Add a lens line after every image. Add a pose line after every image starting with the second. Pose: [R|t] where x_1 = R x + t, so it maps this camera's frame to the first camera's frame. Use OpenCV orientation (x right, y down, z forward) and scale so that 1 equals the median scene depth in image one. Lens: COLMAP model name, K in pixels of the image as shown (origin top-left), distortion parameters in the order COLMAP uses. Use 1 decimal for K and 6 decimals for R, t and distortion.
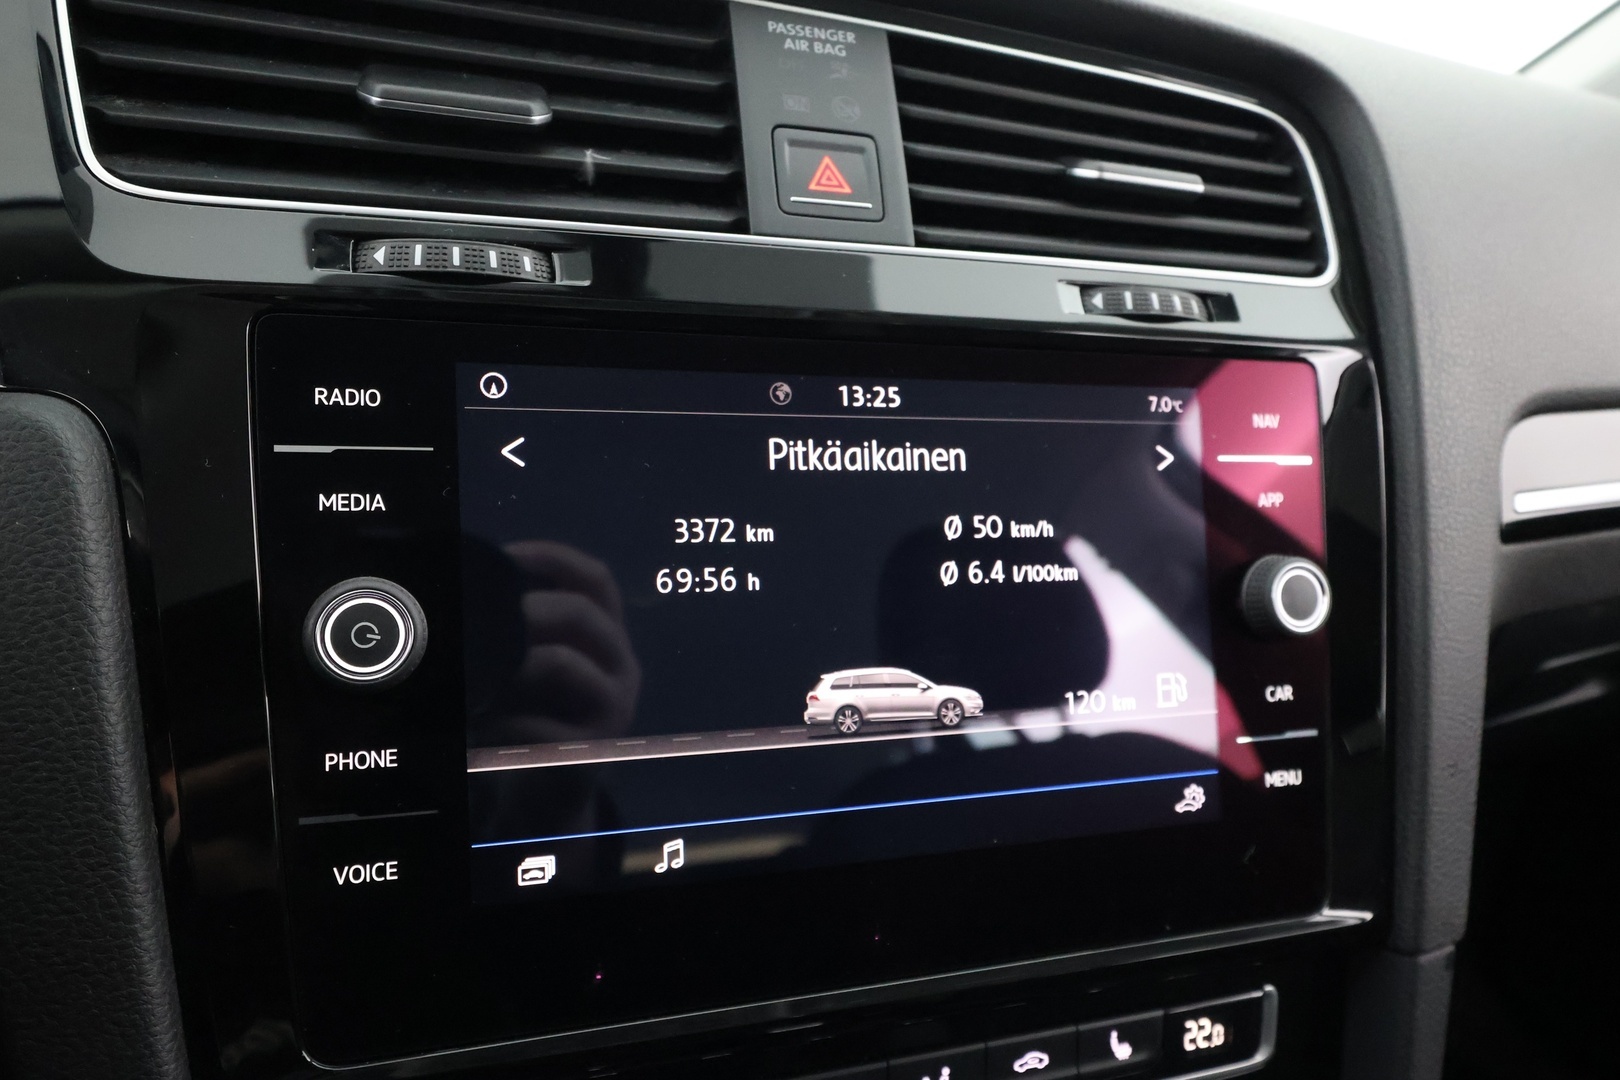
lens RADIAL K [[1175.9, 0, 817.5], [0, 1175.9, 541.1], [0, 0, 1]] dist [0.013861, -0.004924]
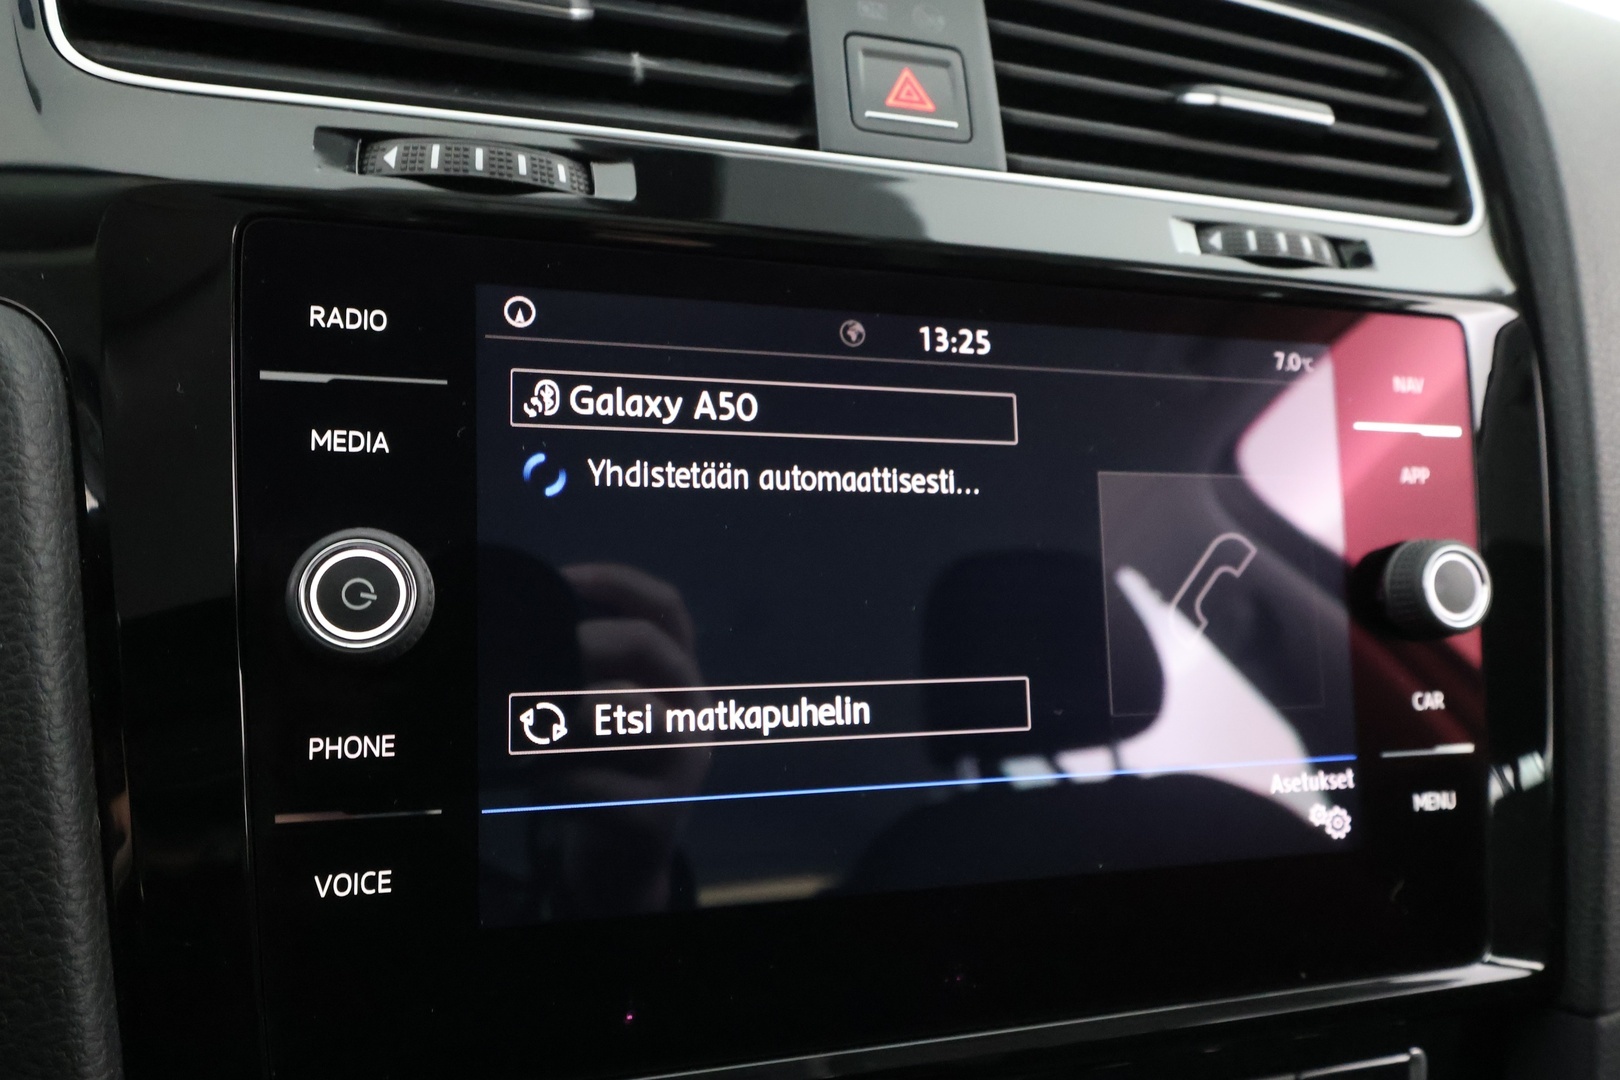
lens RADIAL K [[1175.9, 0, 816.3], [0, 1175.9, 538.1], [0, 0, 1]] dist [0.013861, -0.004924]
pose [[0.999446, 0.010859, -0.031461, -0.027124], [-0.012056, 0.999200, -0.038137, 0.052869], [0.031021, 0.038496, 0.998777, 0.137373]]
